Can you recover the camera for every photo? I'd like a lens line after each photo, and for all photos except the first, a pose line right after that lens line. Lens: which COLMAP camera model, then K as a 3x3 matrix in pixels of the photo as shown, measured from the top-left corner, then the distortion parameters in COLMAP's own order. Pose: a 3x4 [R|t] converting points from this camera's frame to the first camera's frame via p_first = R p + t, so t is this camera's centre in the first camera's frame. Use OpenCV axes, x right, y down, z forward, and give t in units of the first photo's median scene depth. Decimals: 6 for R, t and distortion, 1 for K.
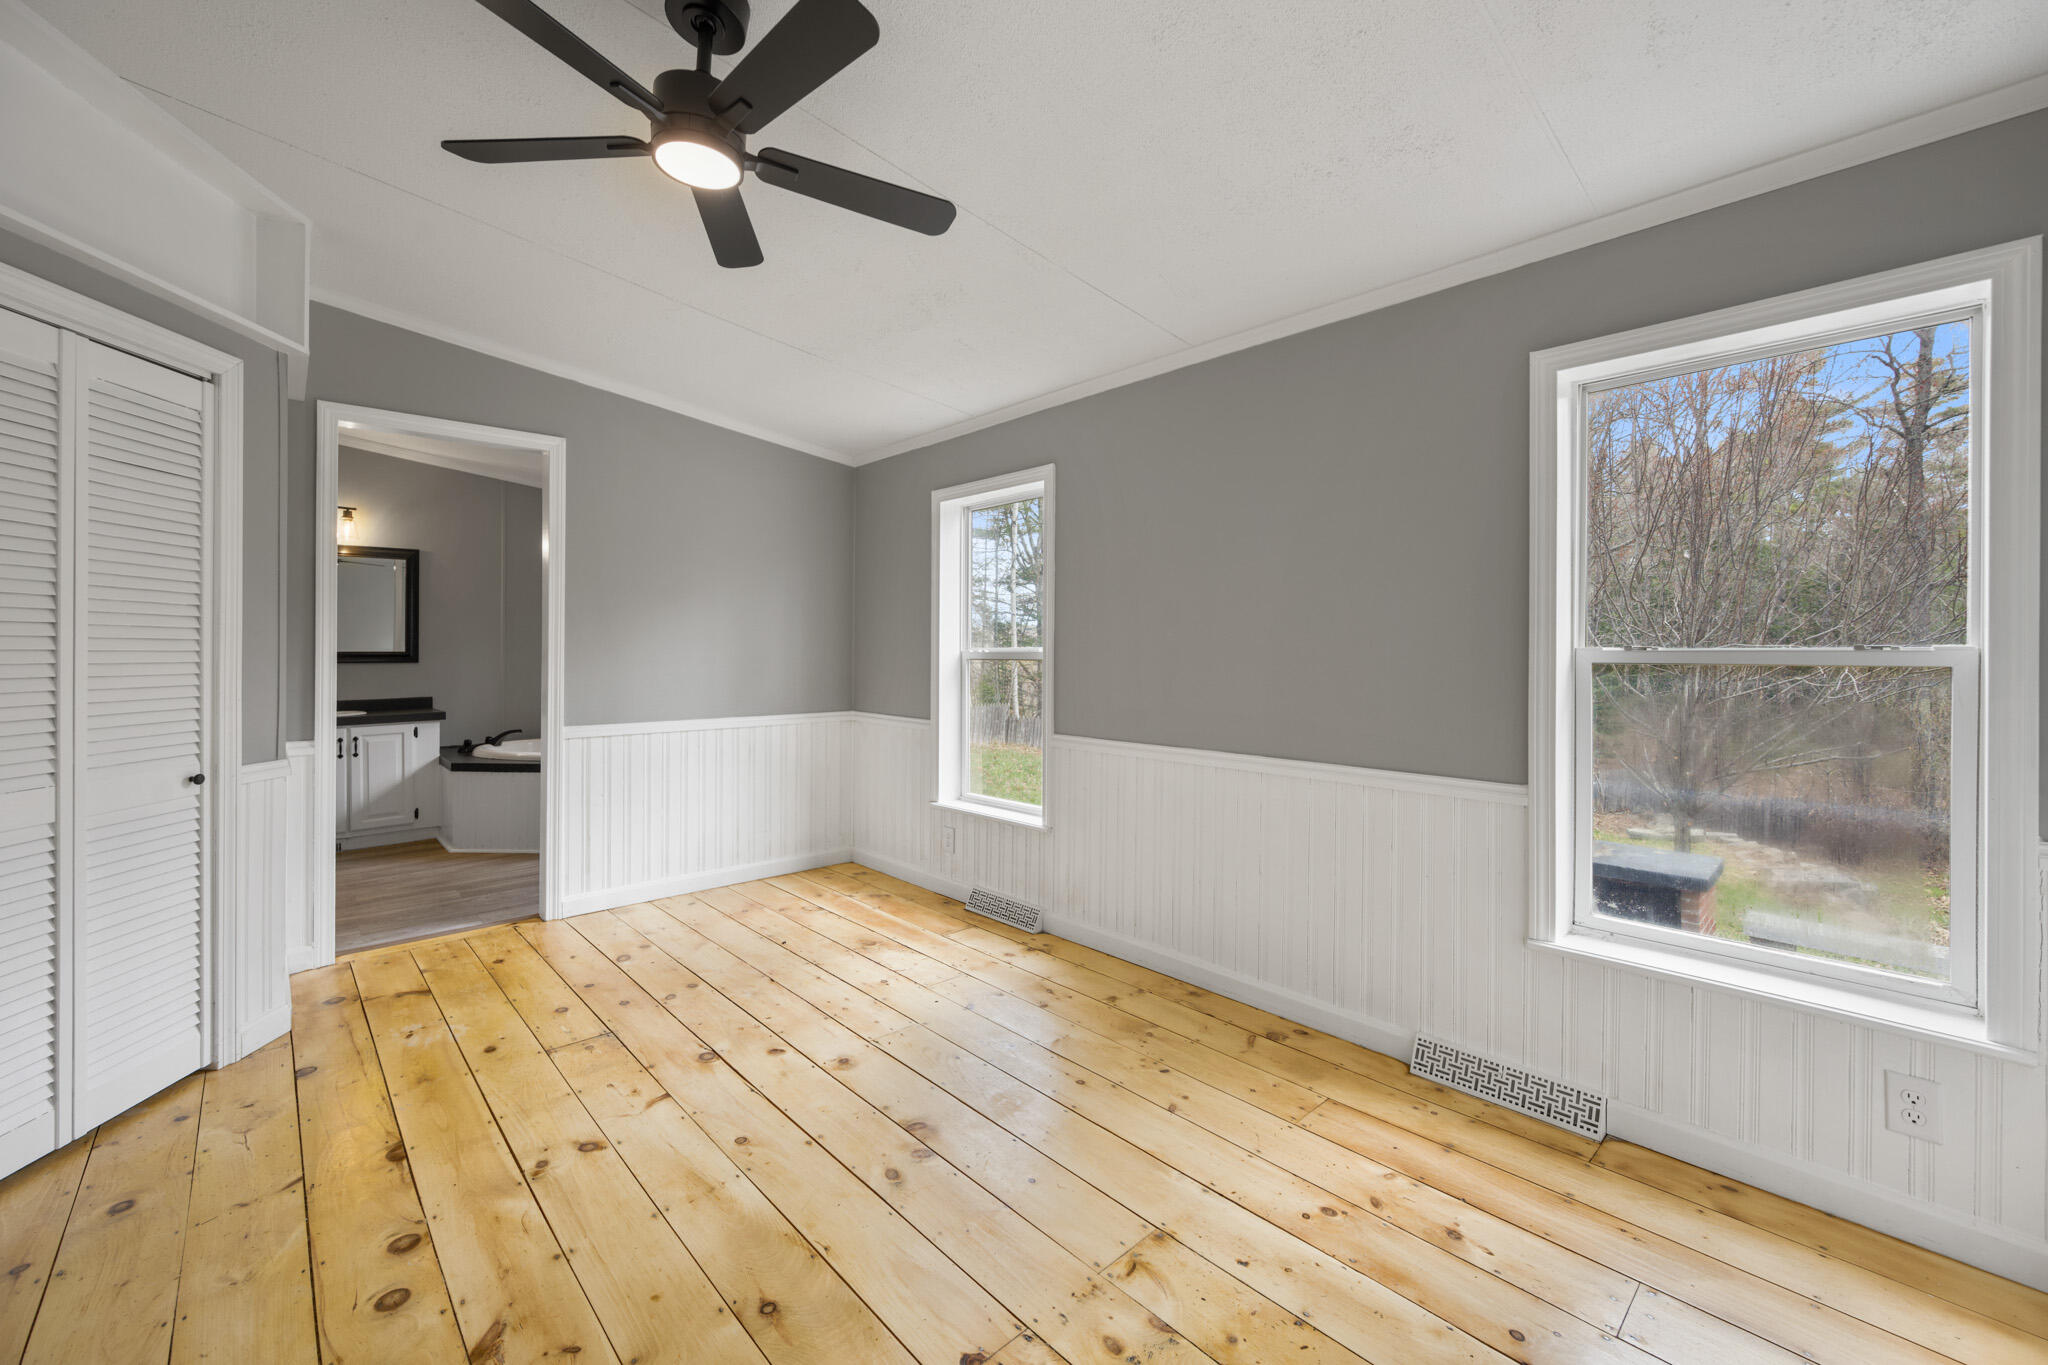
lens RADIAL K [[828.8, 0, 1027.9], [0, 828.8, 639.3], [0, 0, 1]] dist [-0.000619, -0.000282]
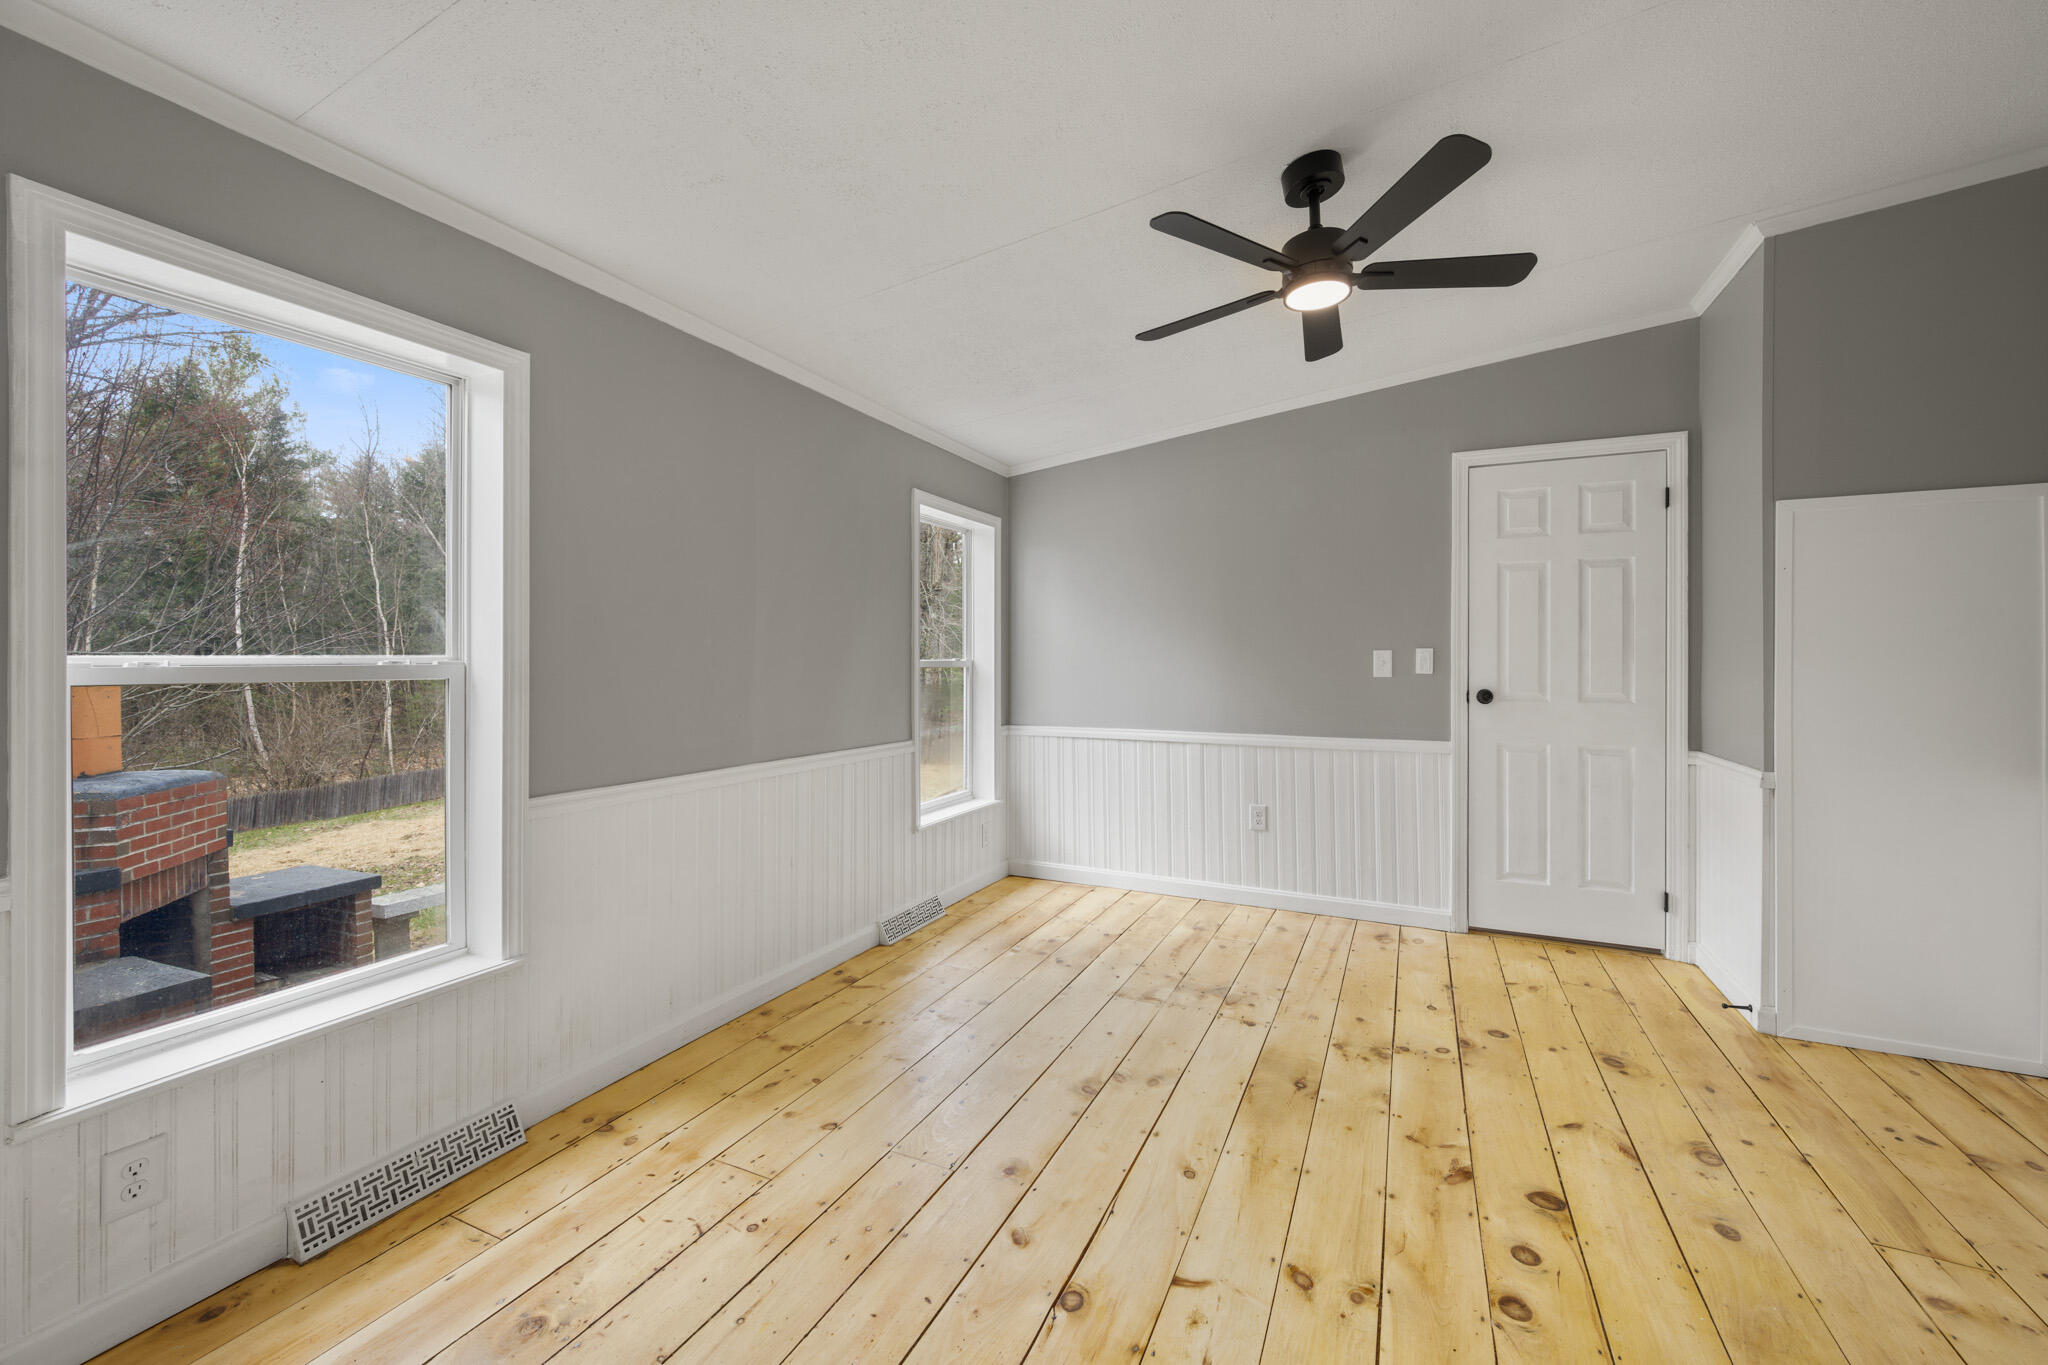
lens RADIAL K [[828.8, 0, 1027.9], [0, 828.8, 639.3], [0, 0, 1]] dist [-0.000619, -0.000282]
pose [[-0.376782, 0.022858, 0.926020, -1.154124], [-0.012636, 0.999476, -0.029812, 0.017771], [-0.926216, -0.022934, -0.376295, 1.517710]]
